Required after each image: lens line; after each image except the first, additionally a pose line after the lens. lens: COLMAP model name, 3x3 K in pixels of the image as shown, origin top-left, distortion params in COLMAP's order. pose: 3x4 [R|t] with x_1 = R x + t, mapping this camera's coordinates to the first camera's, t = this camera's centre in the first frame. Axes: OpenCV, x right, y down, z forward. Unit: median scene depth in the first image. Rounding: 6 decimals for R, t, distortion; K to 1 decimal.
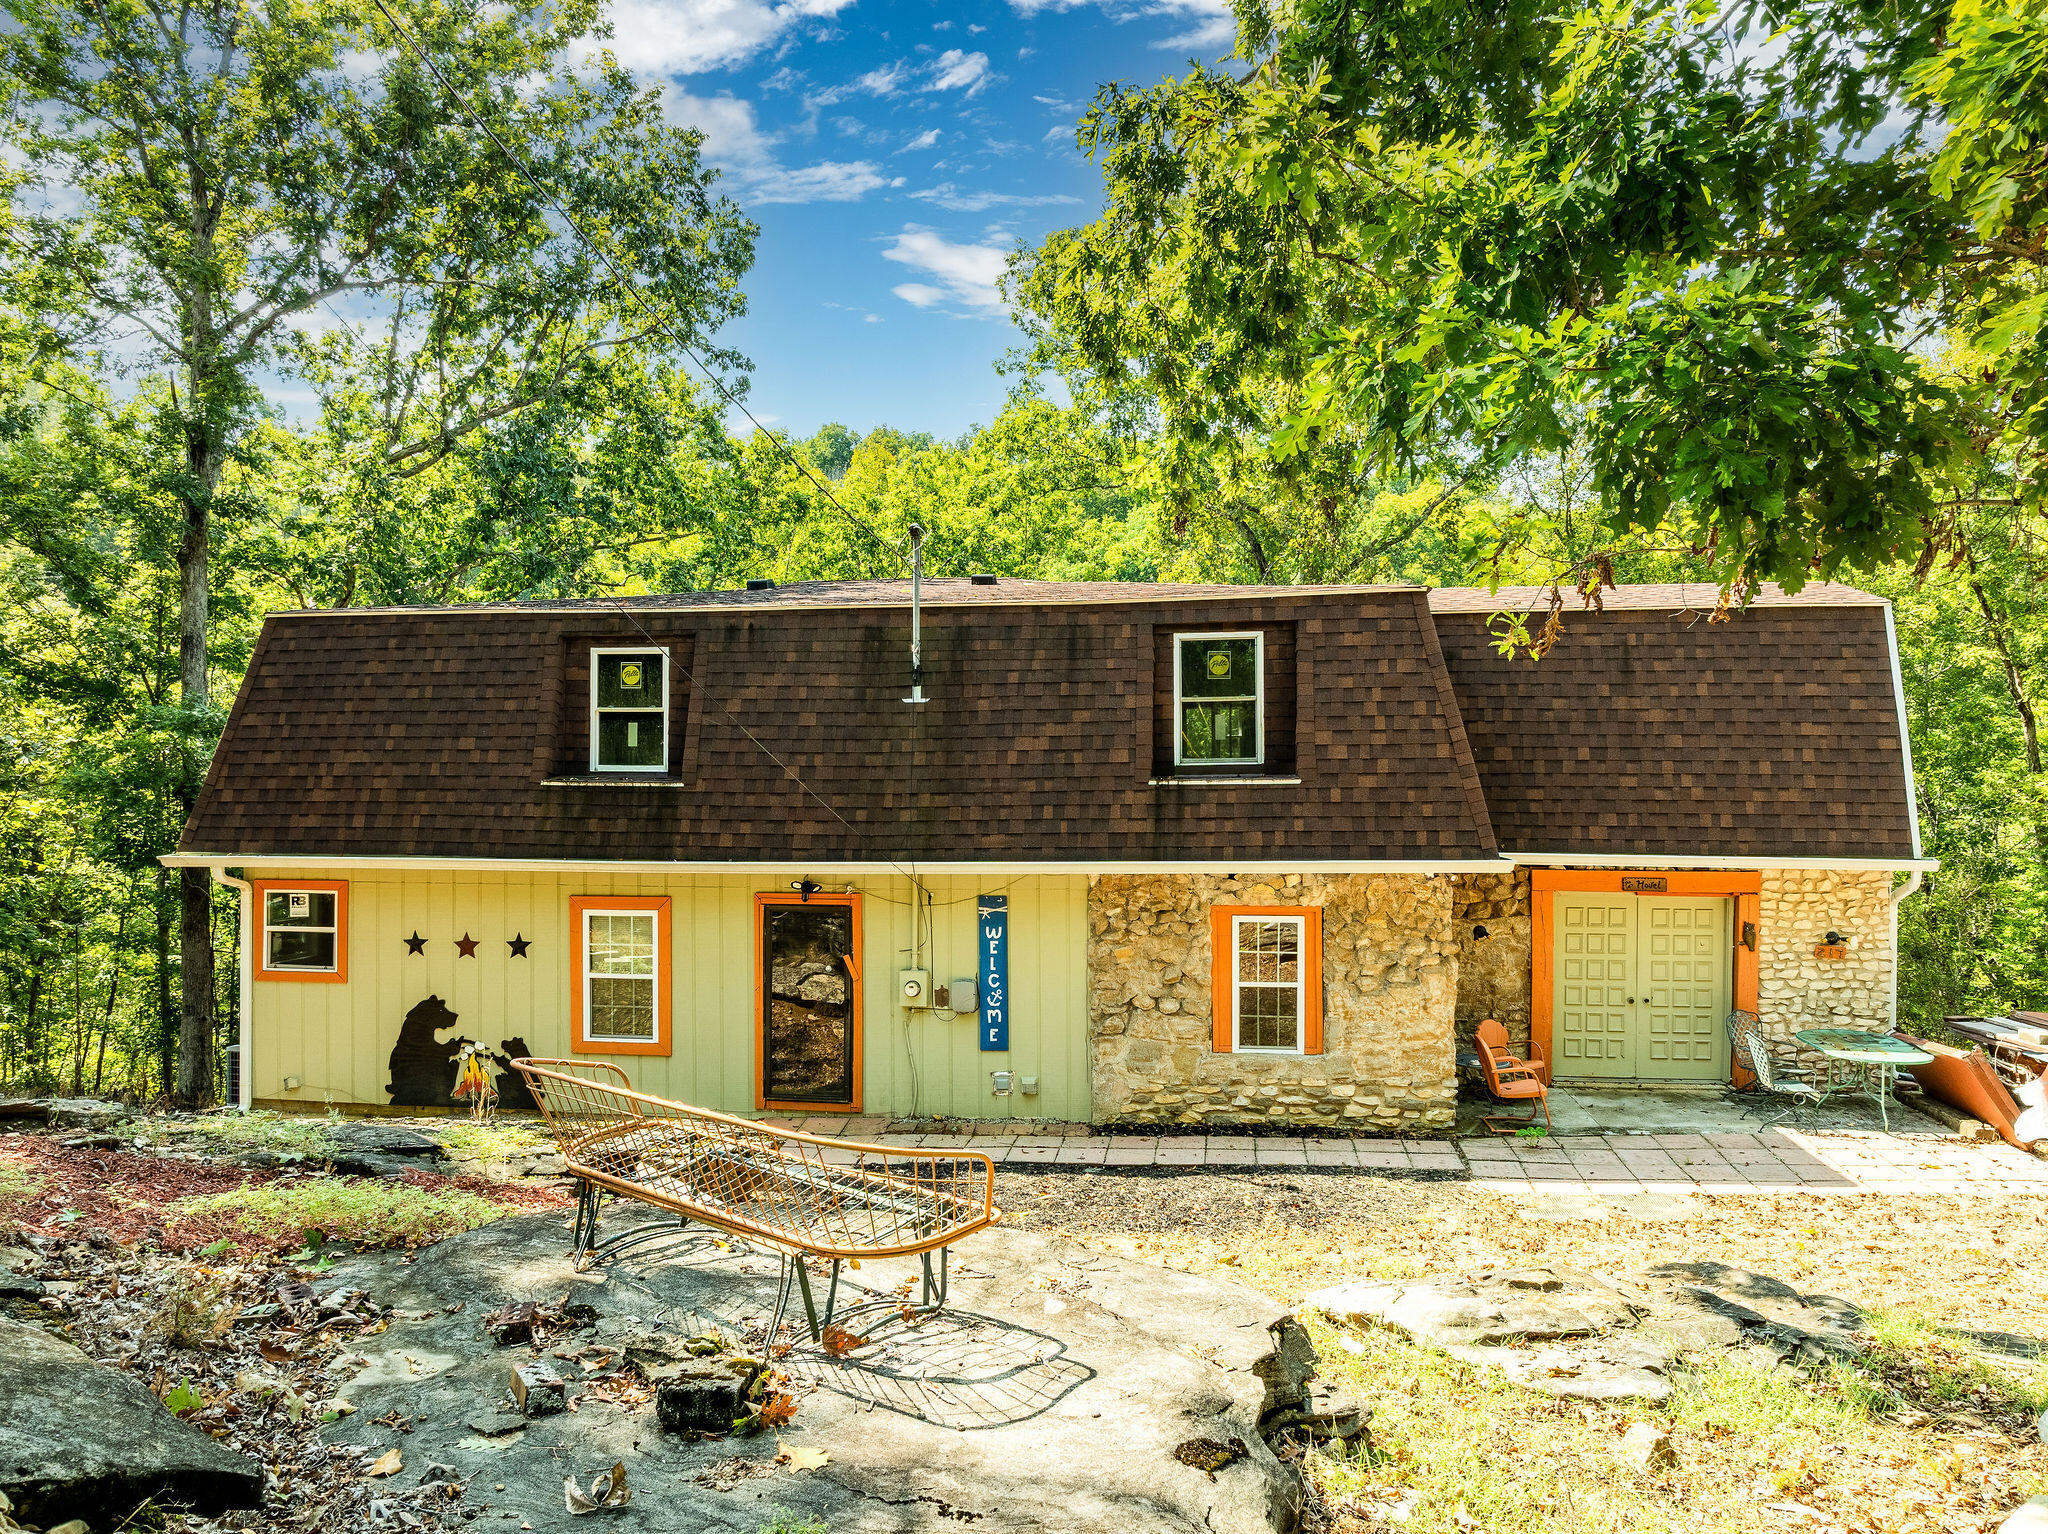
lens RADIAL K [[1446.0, 0, 1021.3], [0, 1446.0, 769.6], [0, 0, 1]] dist [-0.035986, 0.002783]
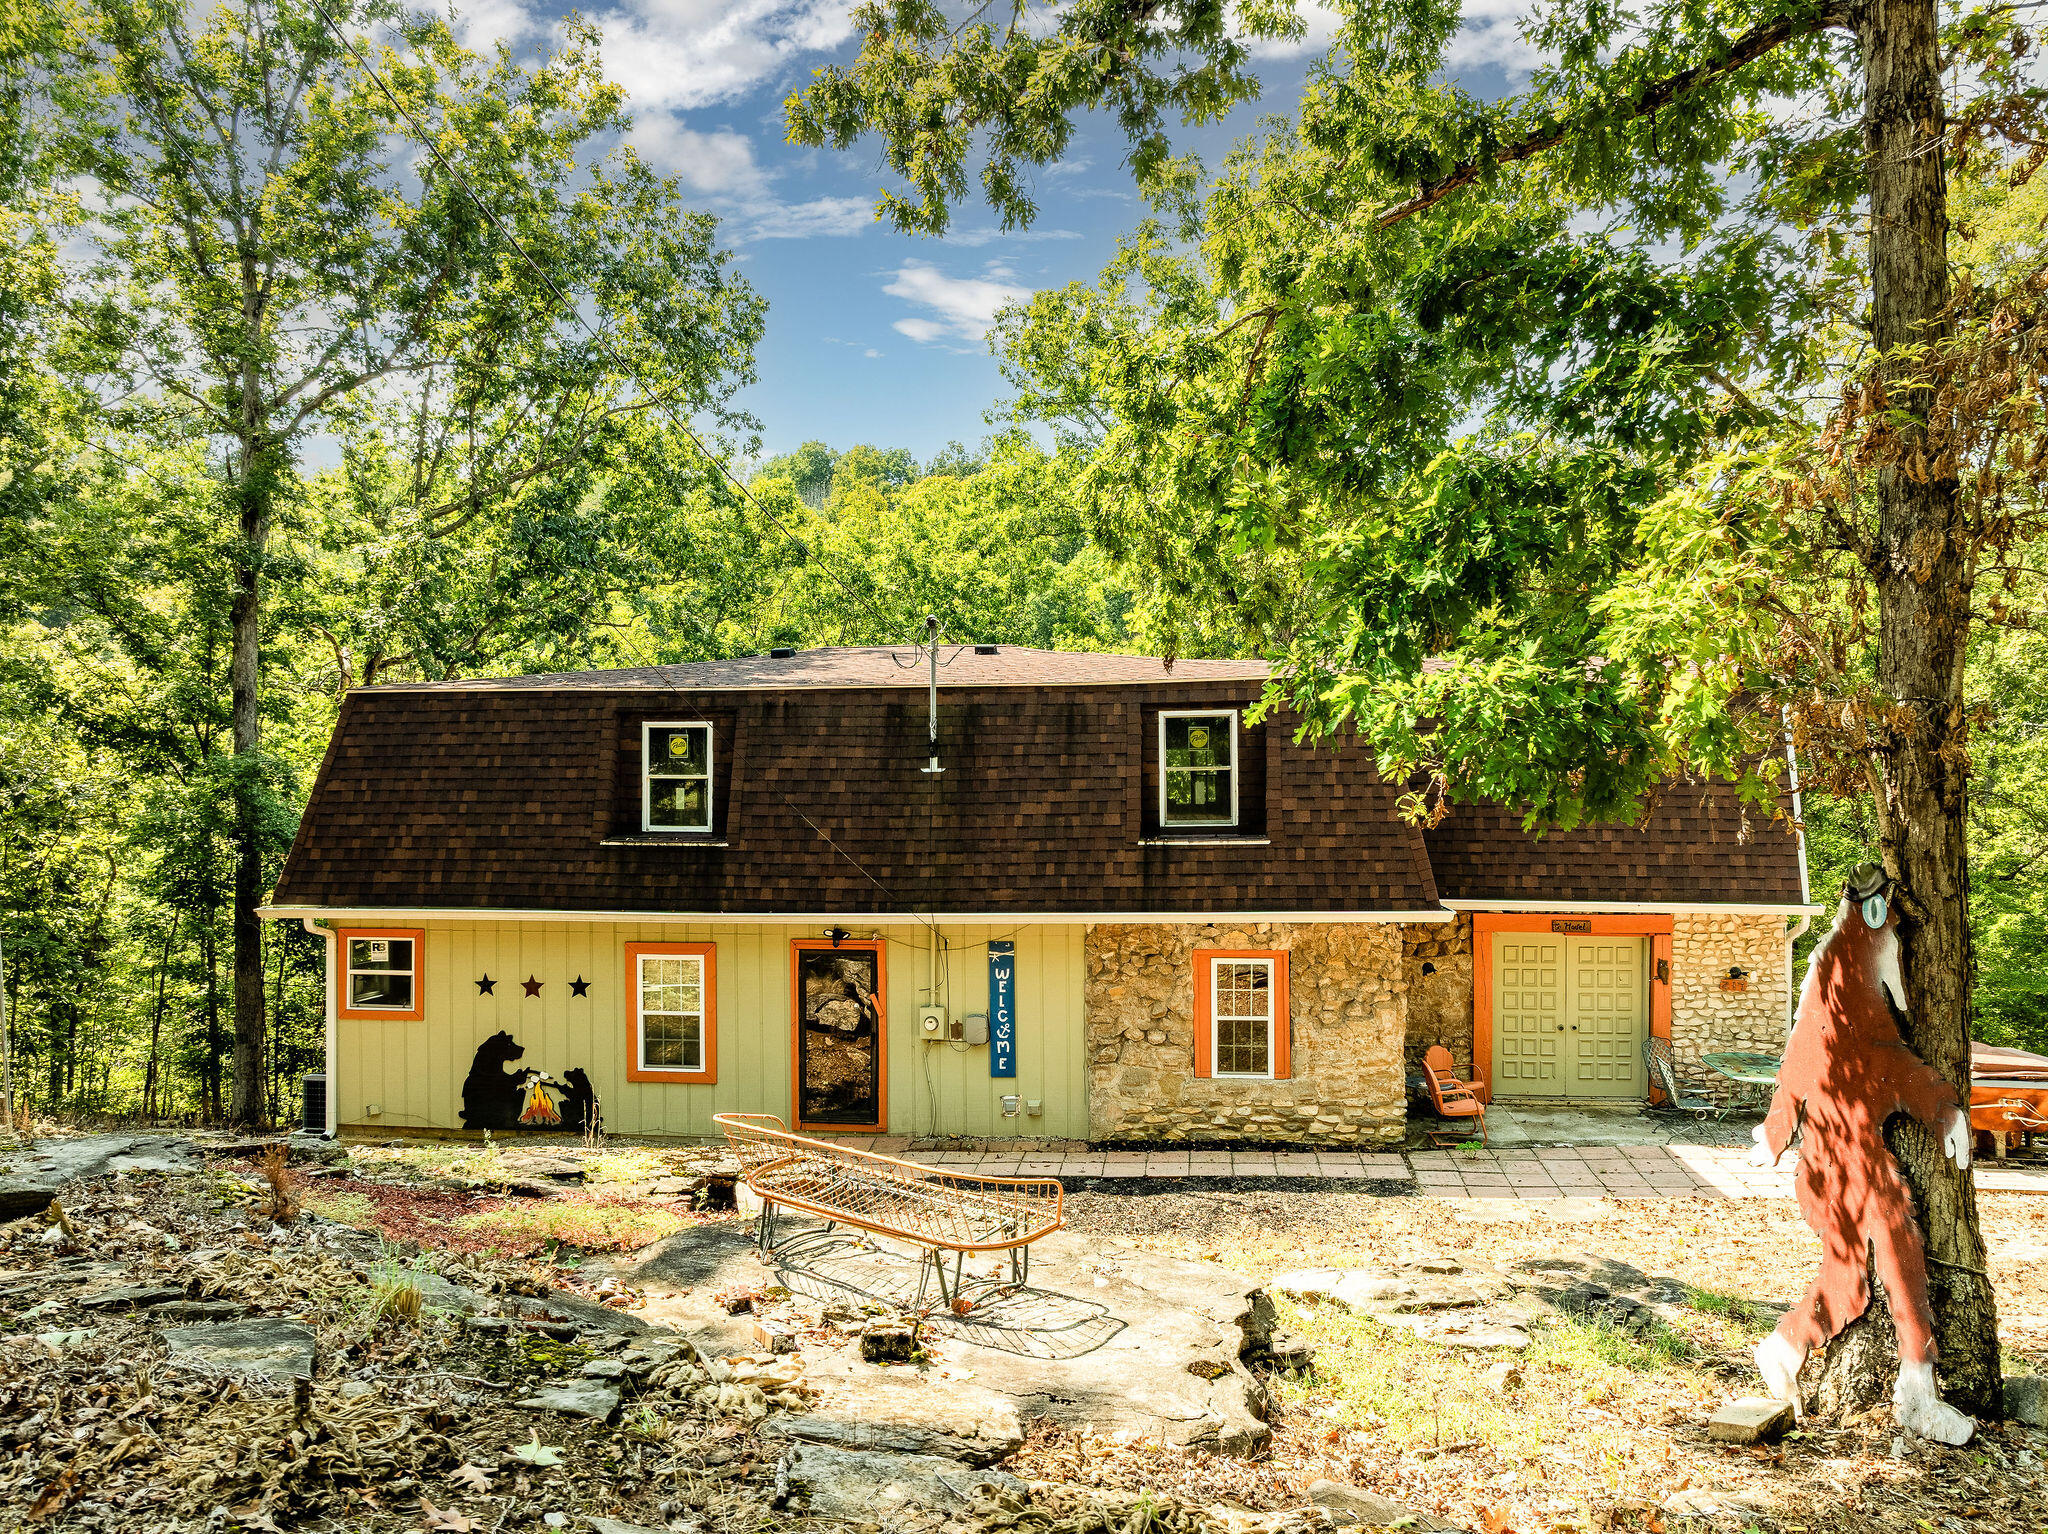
lens RADIAL K [[1446.0, 0, 1024.3], [0, 1446.0, 764.9], [0, 0, 1]] dist [-0.035986, 0.002783]
pose [[0.999790, -0.003553, 0.020185, -0.023454], [0.003696, 0.999968, -0.007070, -0.042245], [-0.020159, 0.007143, 0.999771, -0.135996]]
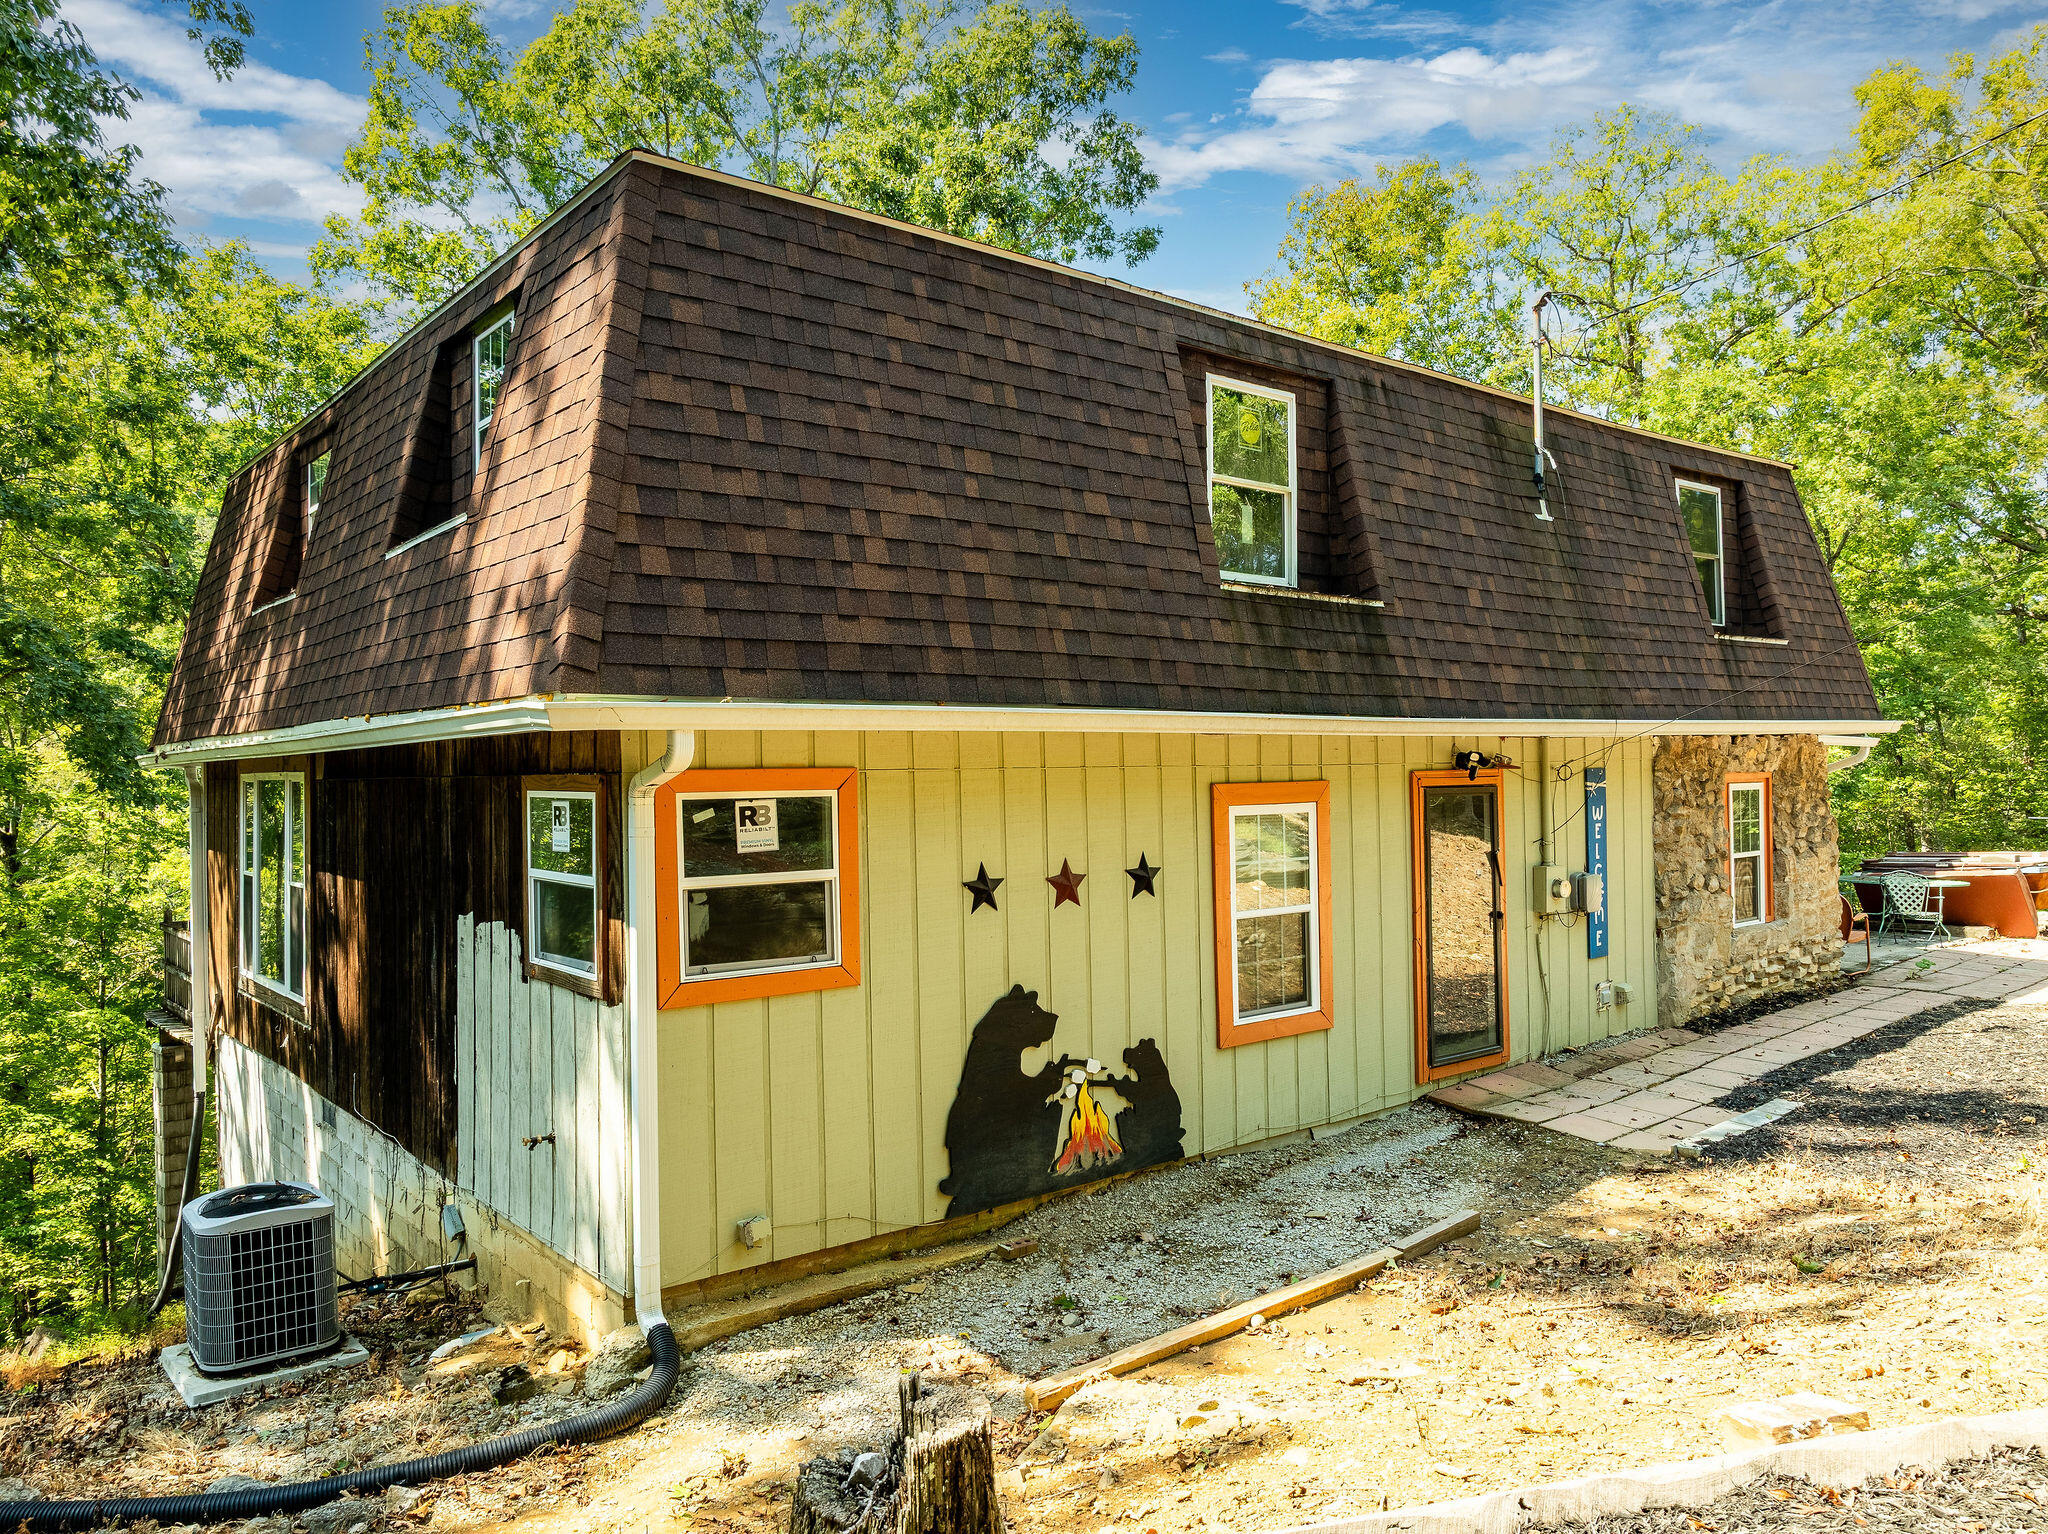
lens RADIAL K [[1446.0, 0, 1033.7], [0, 1446.0, 760.5], [0, 0, 1]] dist [-0.035986, 0.002783]
pose [[0.683101, -0.005491, 0.730304, -0.798639], [0.006703, 0.999977, 0.001249, 0.077174], [-0.730293, 0.004042, 0.683122, 0.652560]]
